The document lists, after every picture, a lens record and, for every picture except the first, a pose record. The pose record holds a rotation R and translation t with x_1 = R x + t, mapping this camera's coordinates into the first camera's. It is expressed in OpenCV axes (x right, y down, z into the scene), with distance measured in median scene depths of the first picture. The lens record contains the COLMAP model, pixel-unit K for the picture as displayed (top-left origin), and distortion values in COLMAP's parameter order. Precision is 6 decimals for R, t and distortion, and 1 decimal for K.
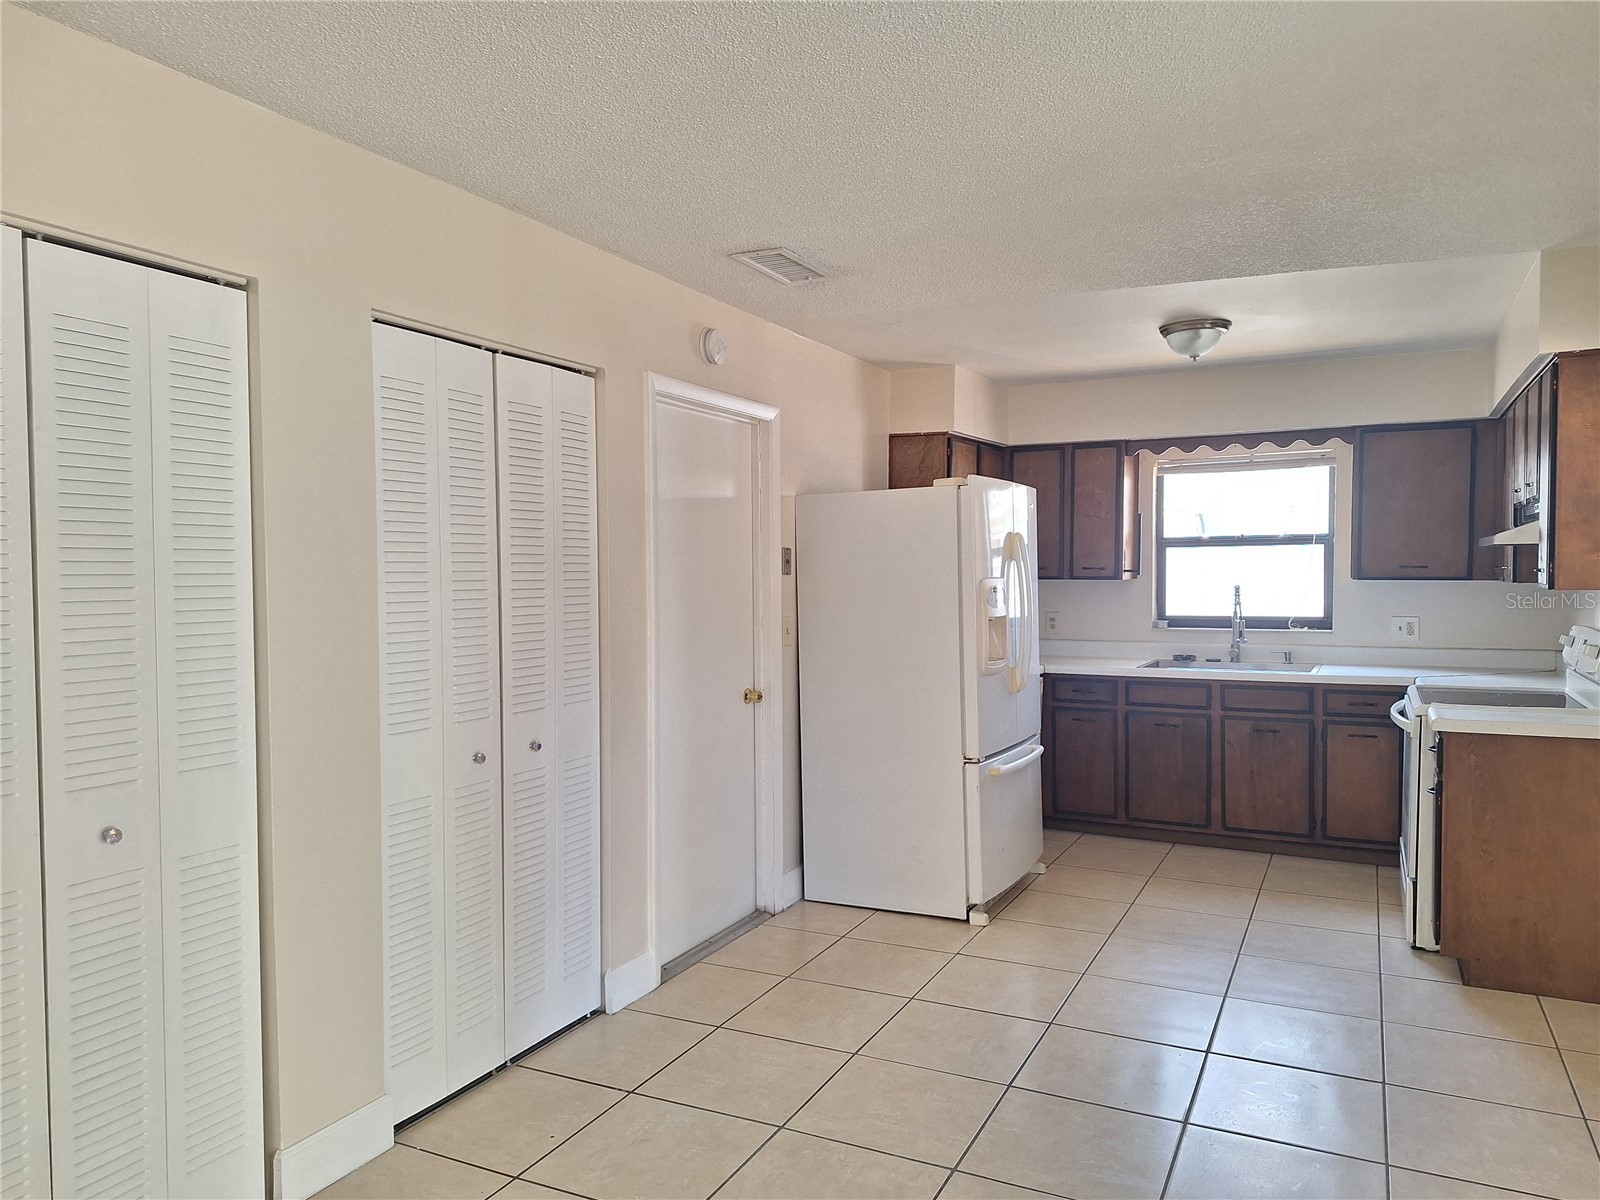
lens RADIAL K [[1119.0, 0, 804.1], [0, 1119.0, 606.6], [0, 0, 1]] dist [0.057740, -0.042161]
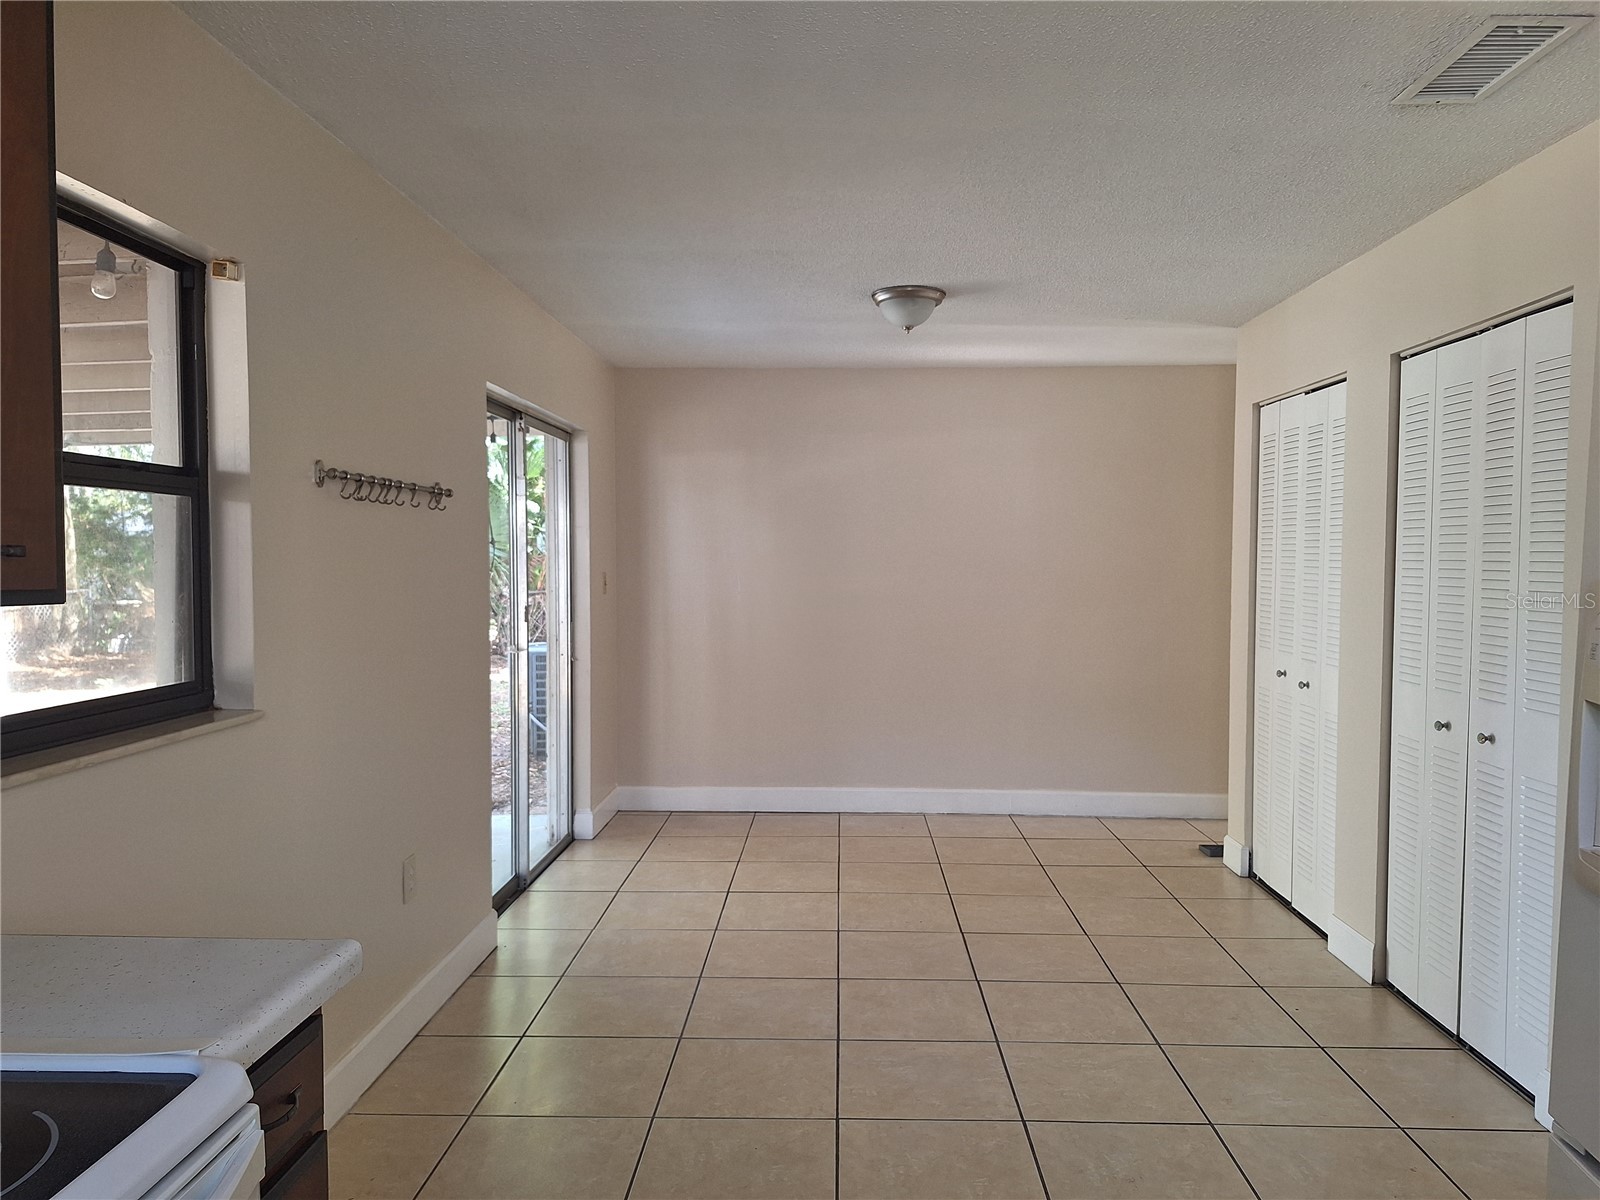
lens RADIAL K [[1119.0, 0, 799.9], [0, 1119.0, 601.5], [0, 0, 1]] dist [0.057740, -0.042161]
pose [[-0.915909, 0.024398, -0.400644, 0.667433], [-0.003804, 0.997579, 0.069444, -0.056427], [0.401368, 0.065128, -0.913598, 1.640818]]
